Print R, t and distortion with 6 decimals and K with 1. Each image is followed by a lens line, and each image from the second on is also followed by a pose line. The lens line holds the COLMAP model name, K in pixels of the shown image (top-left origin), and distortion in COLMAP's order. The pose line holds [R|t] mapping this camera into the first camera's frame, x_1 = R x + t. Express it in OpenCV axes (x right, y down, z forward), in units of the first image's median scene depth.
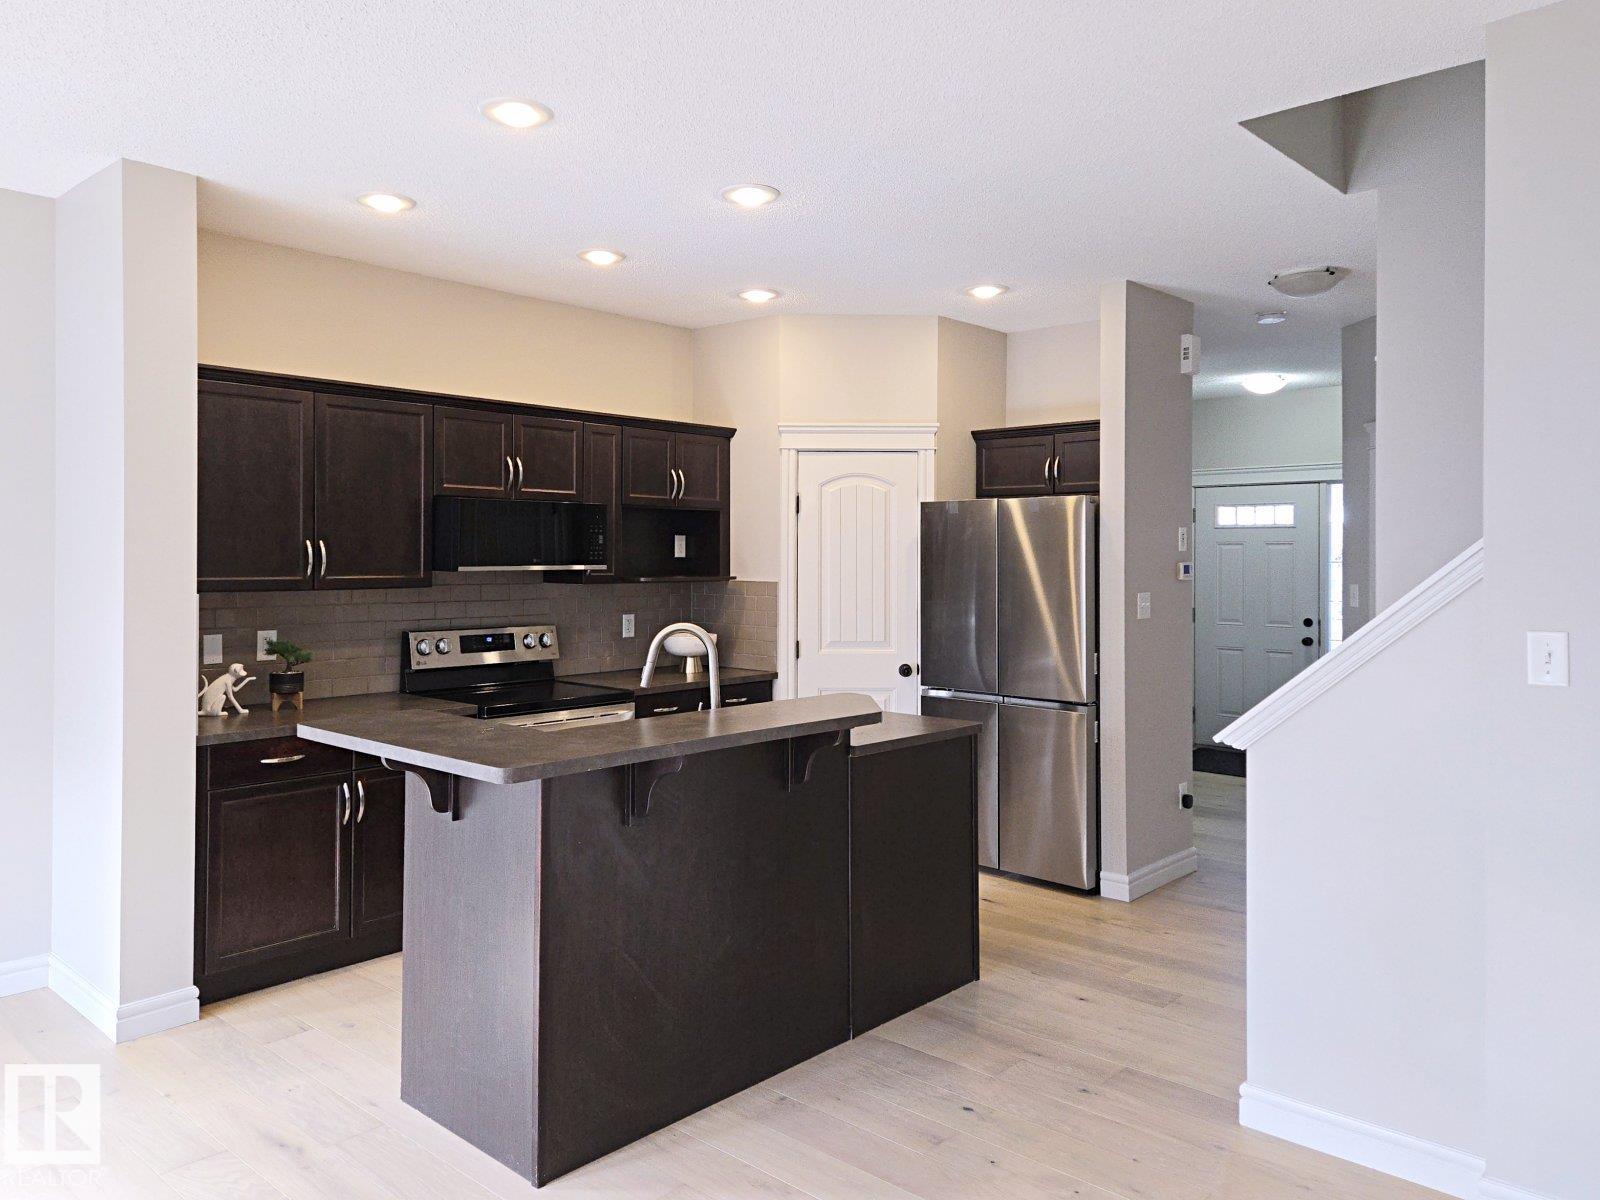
lens RADIAL K [[1109.1, 0, 863.2], [0, 1109.1, 553.2], [0, 0, 1]] dist [0.050335, -0.018248]
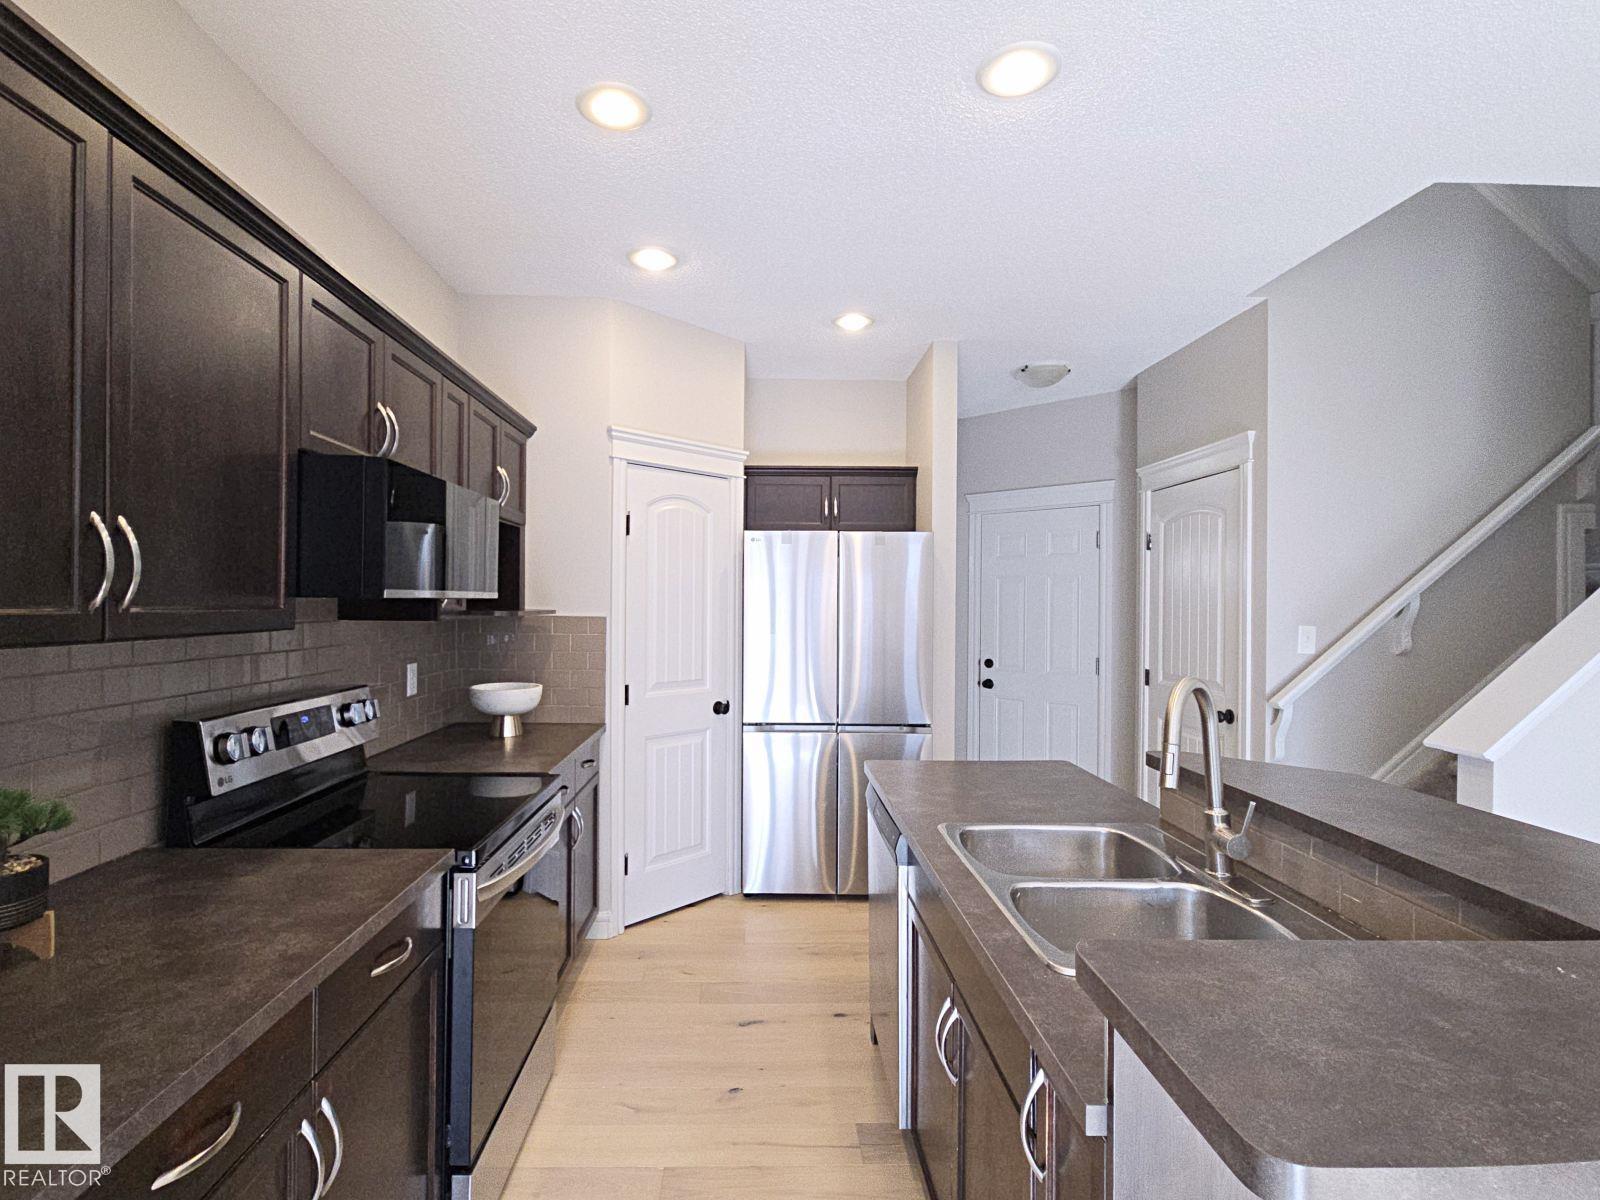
lens RADIAL K [[775.5, 0, 794.6], [0, 775.5, 603.8], [0, 0, 1]] dist [-0.000057, 0.000335]
pose [[0.747998, -0.000276, 0.663701, -0.438137], [-0.004084, 0.999979, 0.005019, 0.016156], [-0.663688, -0.006465, 0.747981, 0.571246]]
